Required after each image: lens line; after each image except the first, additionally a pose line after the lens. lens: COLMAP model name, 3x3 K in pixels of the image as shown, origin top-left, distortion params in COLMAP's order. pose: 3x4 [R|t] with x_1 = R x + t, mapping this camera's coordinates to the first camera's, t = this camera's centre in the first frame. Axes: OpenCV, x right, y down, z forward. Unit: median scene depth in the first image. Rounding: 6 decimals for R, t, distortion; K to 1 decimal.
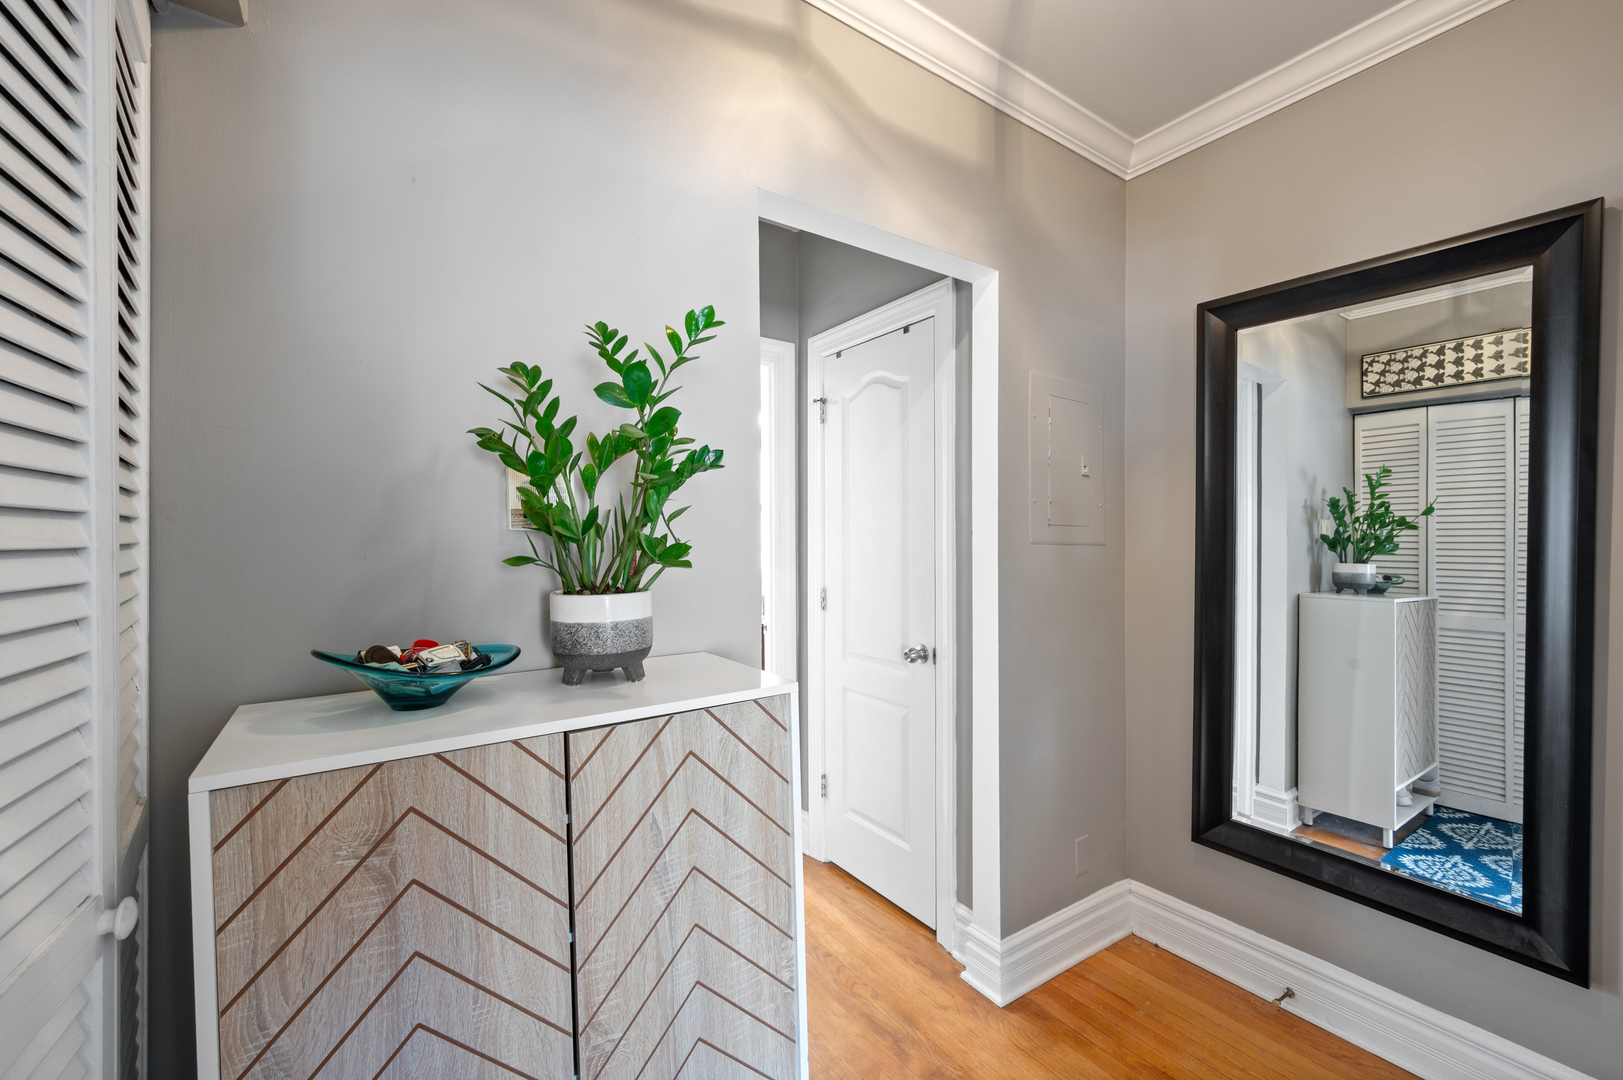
lens RADIAL K [[642.2, 0, 816.6], [0, 642.2, 536.9], [0, 0, 1]] dist [-0.000390, -0.000047]
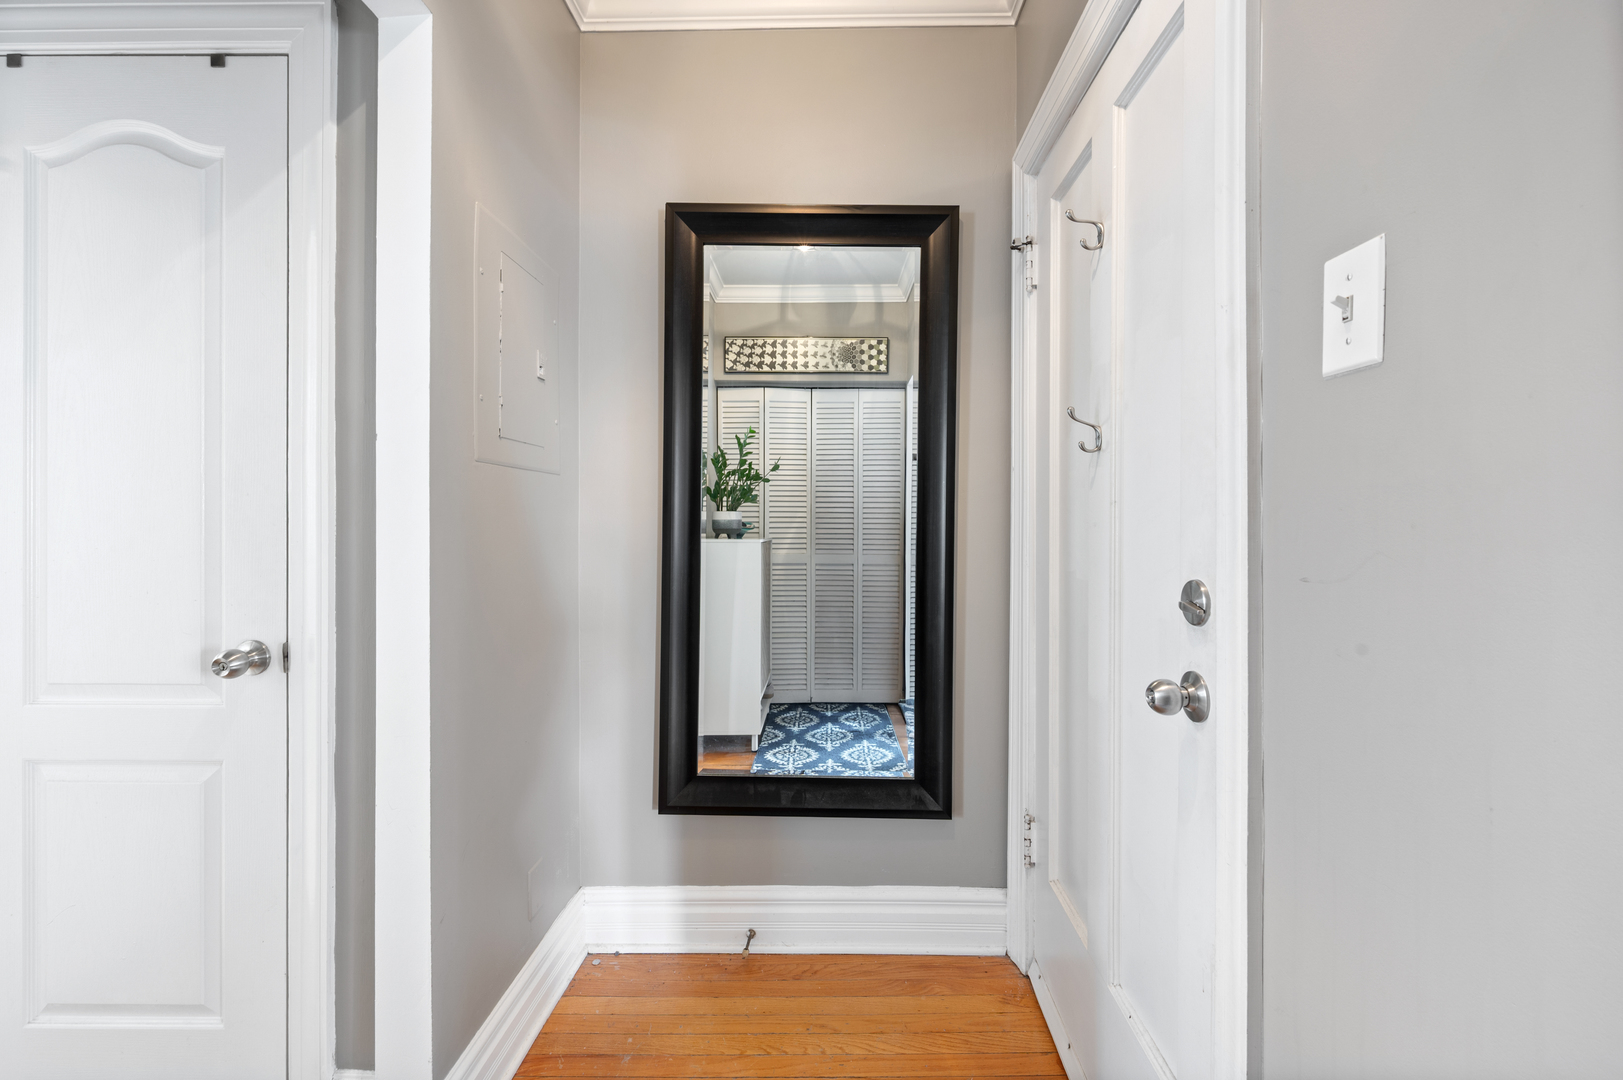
lens RADIAL K [[659.9, 0, 842.0], [0, 659.9, 499.9], [0, 0, 1]] dist [-0.001641, -0.000115]
pose [[0.589118, 0.005242, 0.808030, 0.002304], [-0.002946, 0.999986, -0.004340, 0.028920], [-0.808042, 0.000176, 0.589125, 0.157808]]
